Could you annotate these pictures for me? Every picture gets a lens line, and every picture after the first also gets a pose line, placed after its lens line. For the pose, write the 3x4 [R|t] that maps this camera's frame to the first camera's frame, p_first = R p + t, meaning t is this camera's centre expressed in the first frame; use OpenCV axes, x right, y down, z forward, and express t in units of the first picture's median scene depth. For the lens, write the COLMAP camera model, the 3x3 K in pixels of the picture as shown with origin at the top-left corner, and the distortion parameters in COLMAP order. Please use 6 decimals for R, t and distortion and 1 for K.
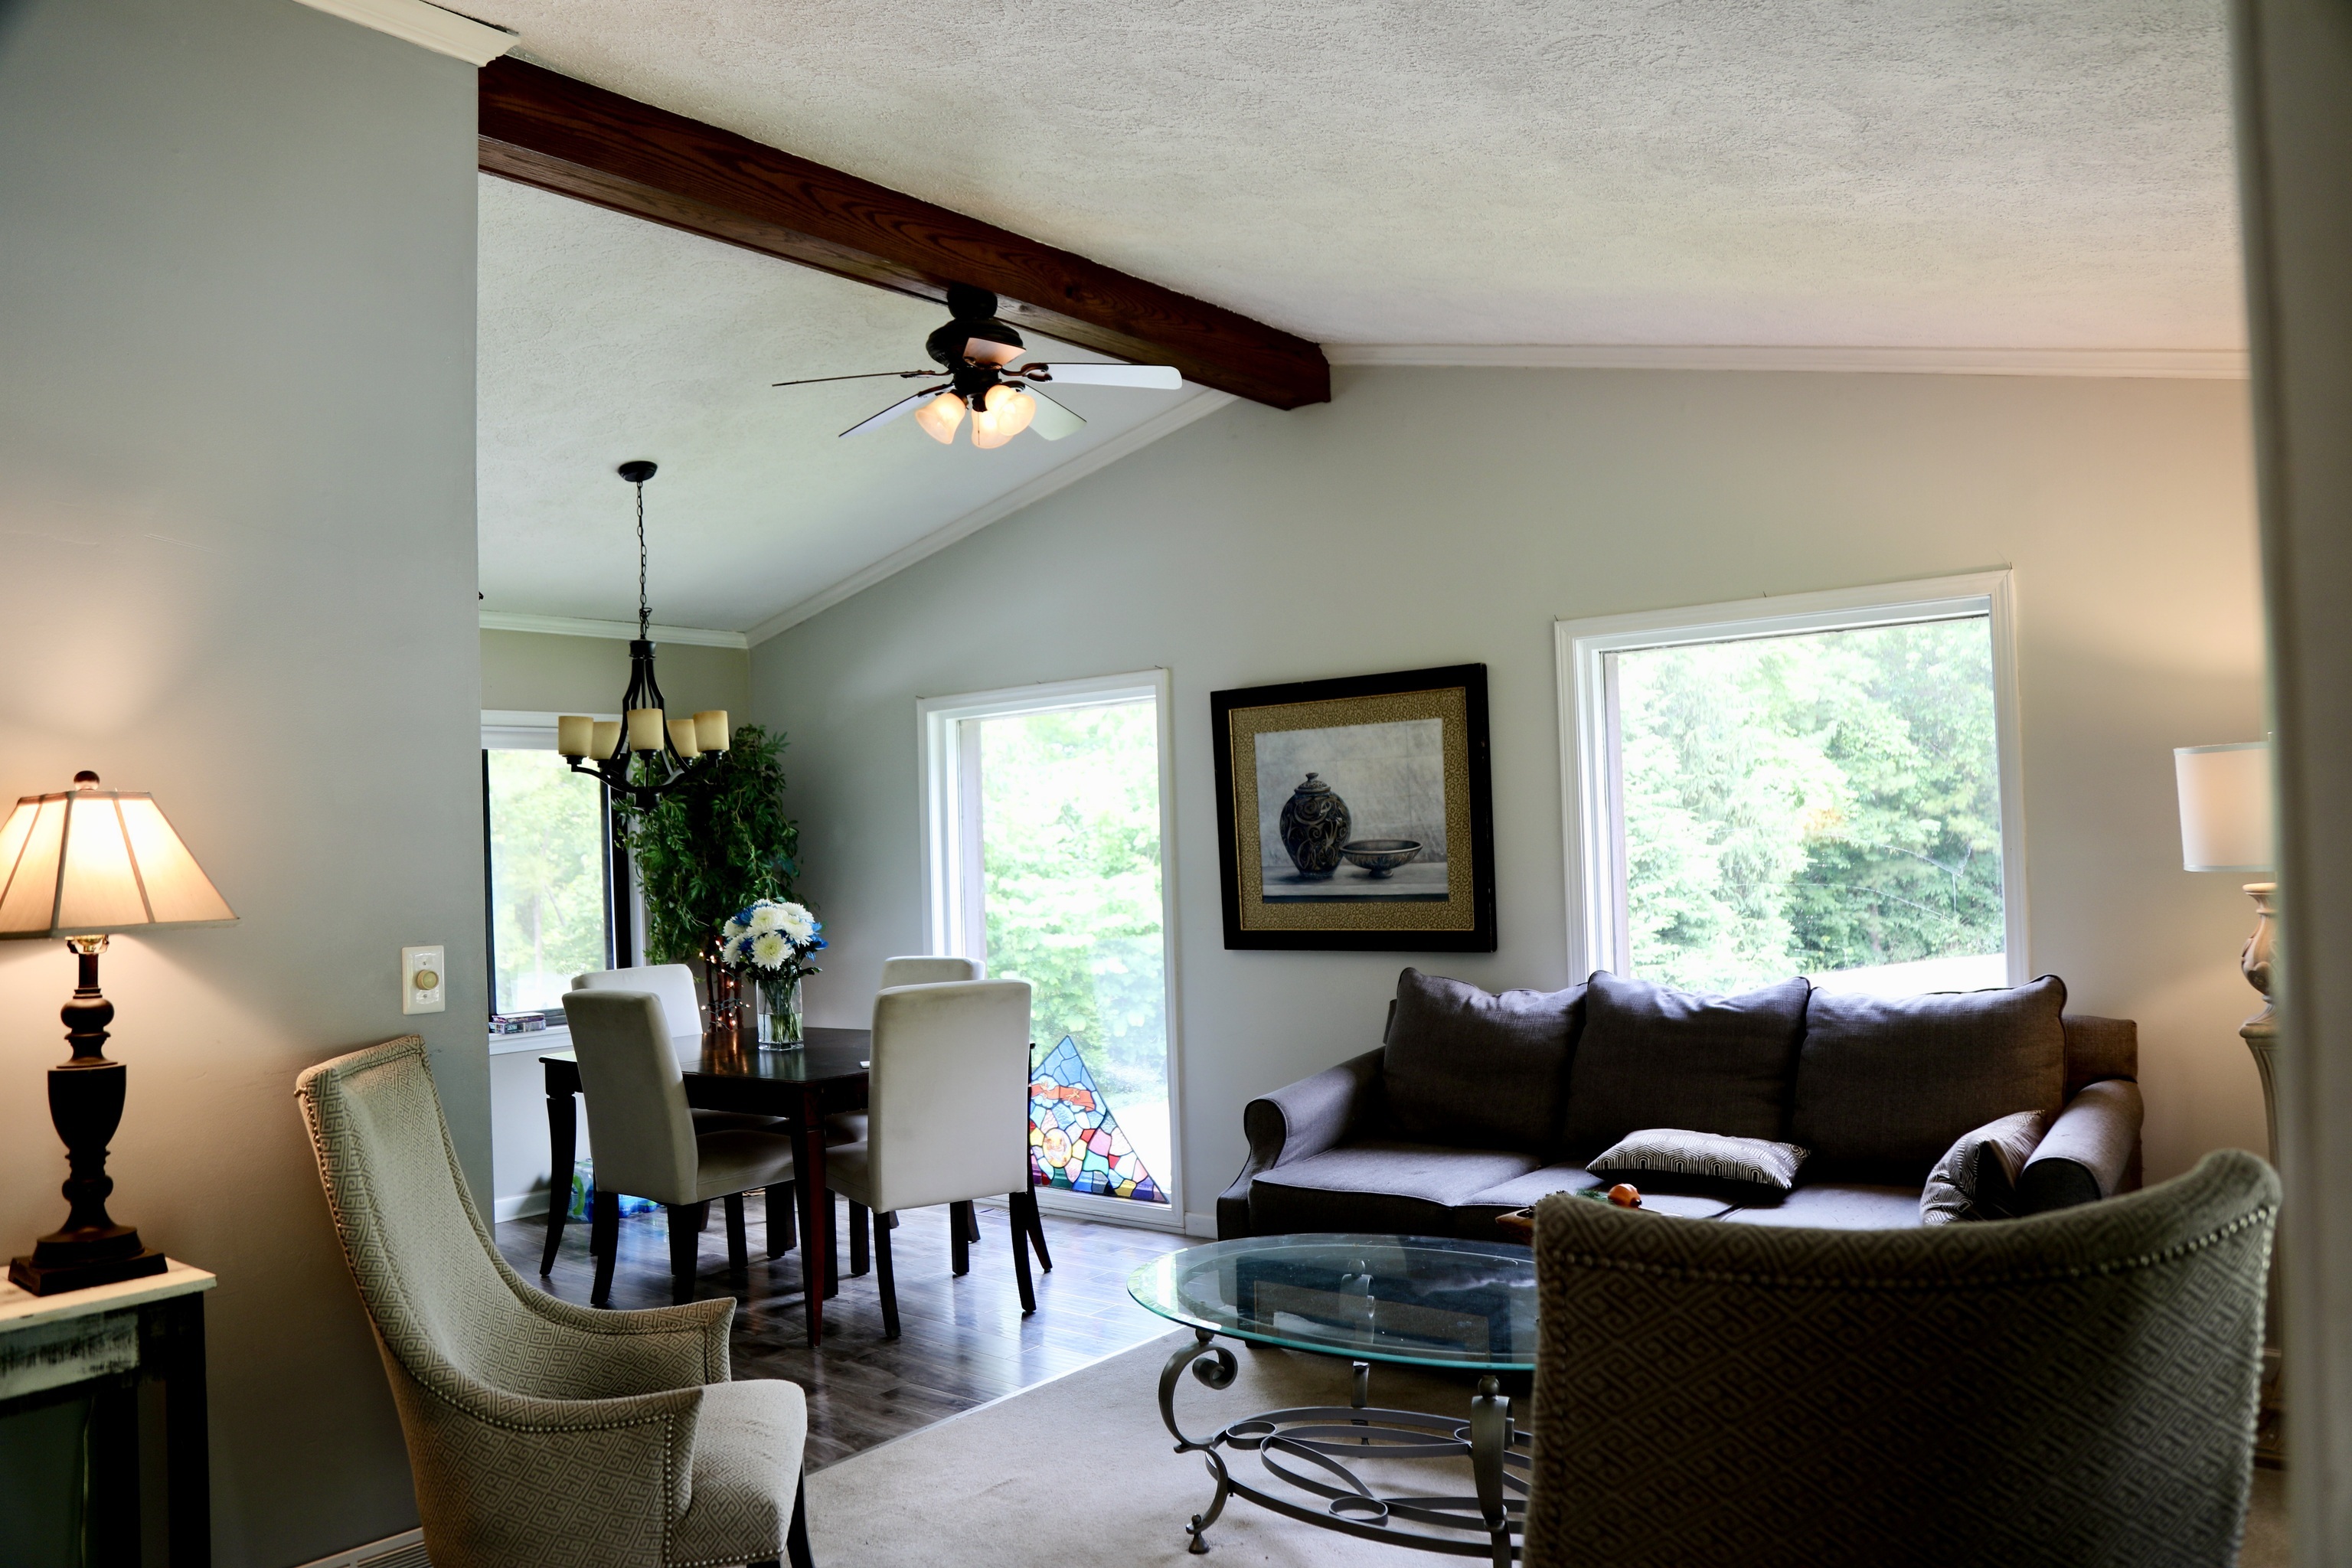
lens RADIAL K [[1818.4, 0, 1175.6], [0, 1818.4, 857.7], [0, 0, 1]] dist [-0.173958, 0.191341]
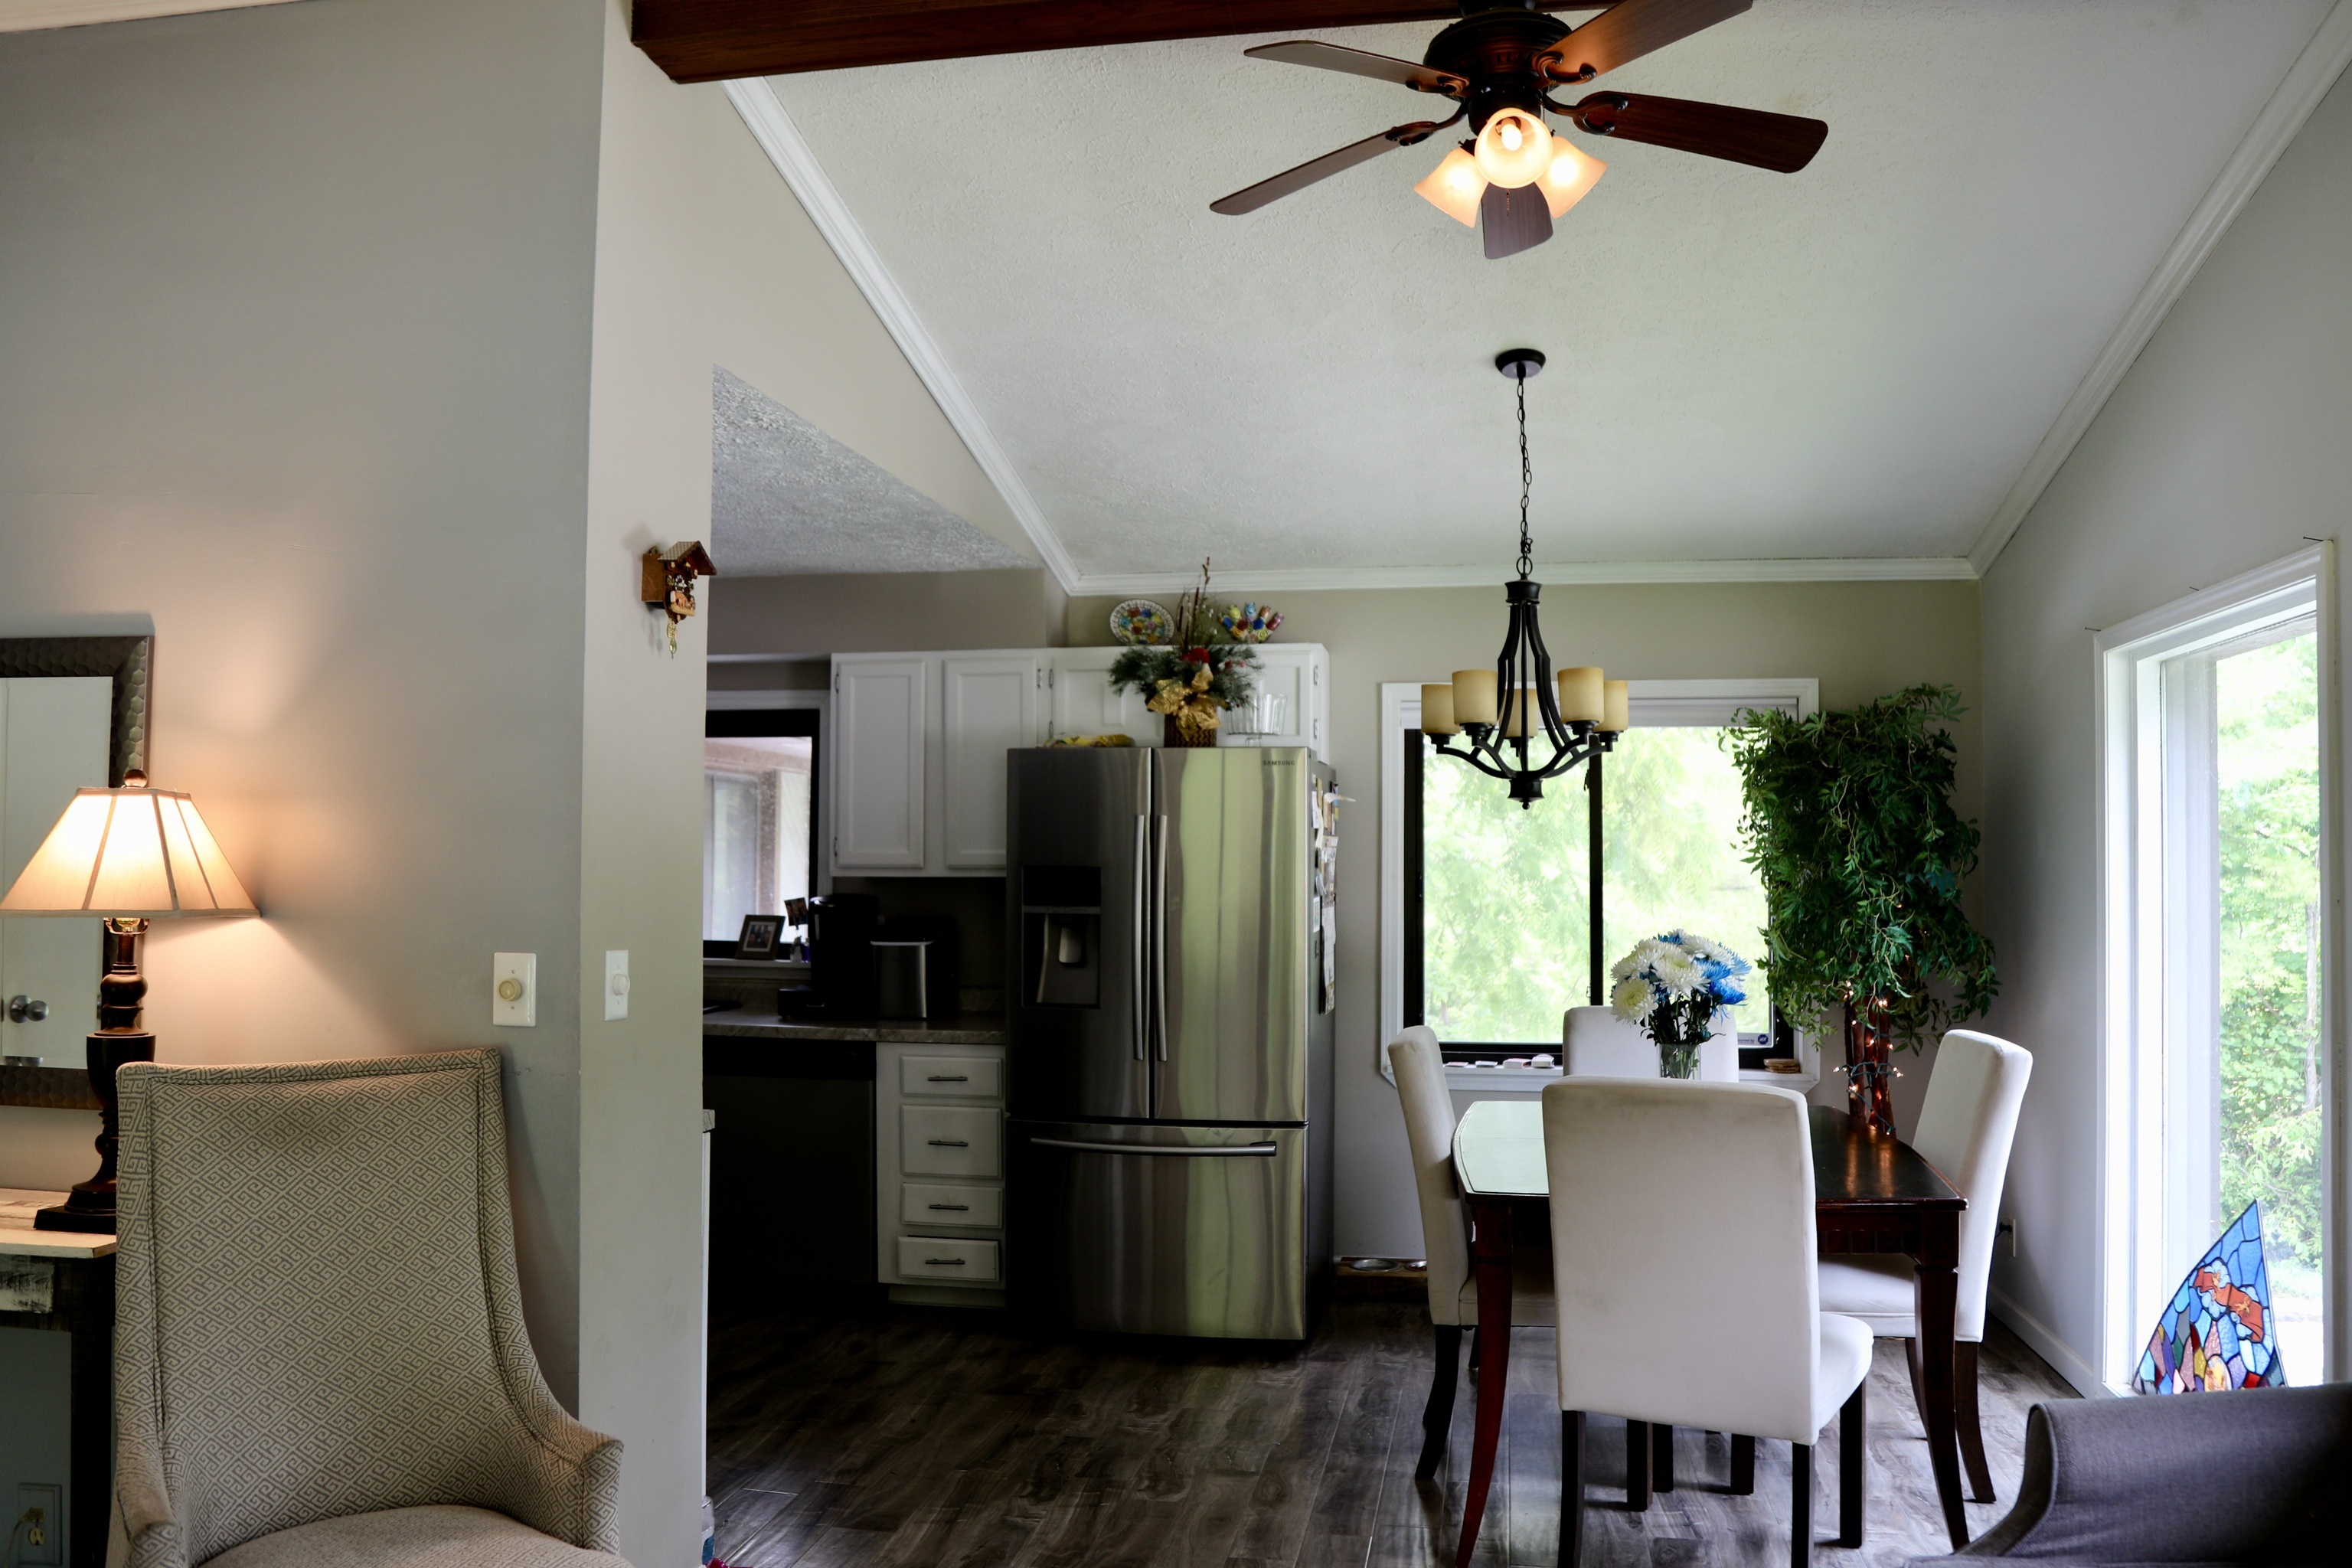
lens RADIAL K [[1818.4, 0, 1175.6], [0, 1818.4, 857.7], [0, 0, 1]] dist [-0.173958, 0.191341]
pose [[0.457000, 0.033551, -0.888834, 0.539983], [-0.025979, 0.999365, 0.024366, -0.030650], [0.889087, 0.011955, 0.457581, 0.872173]]
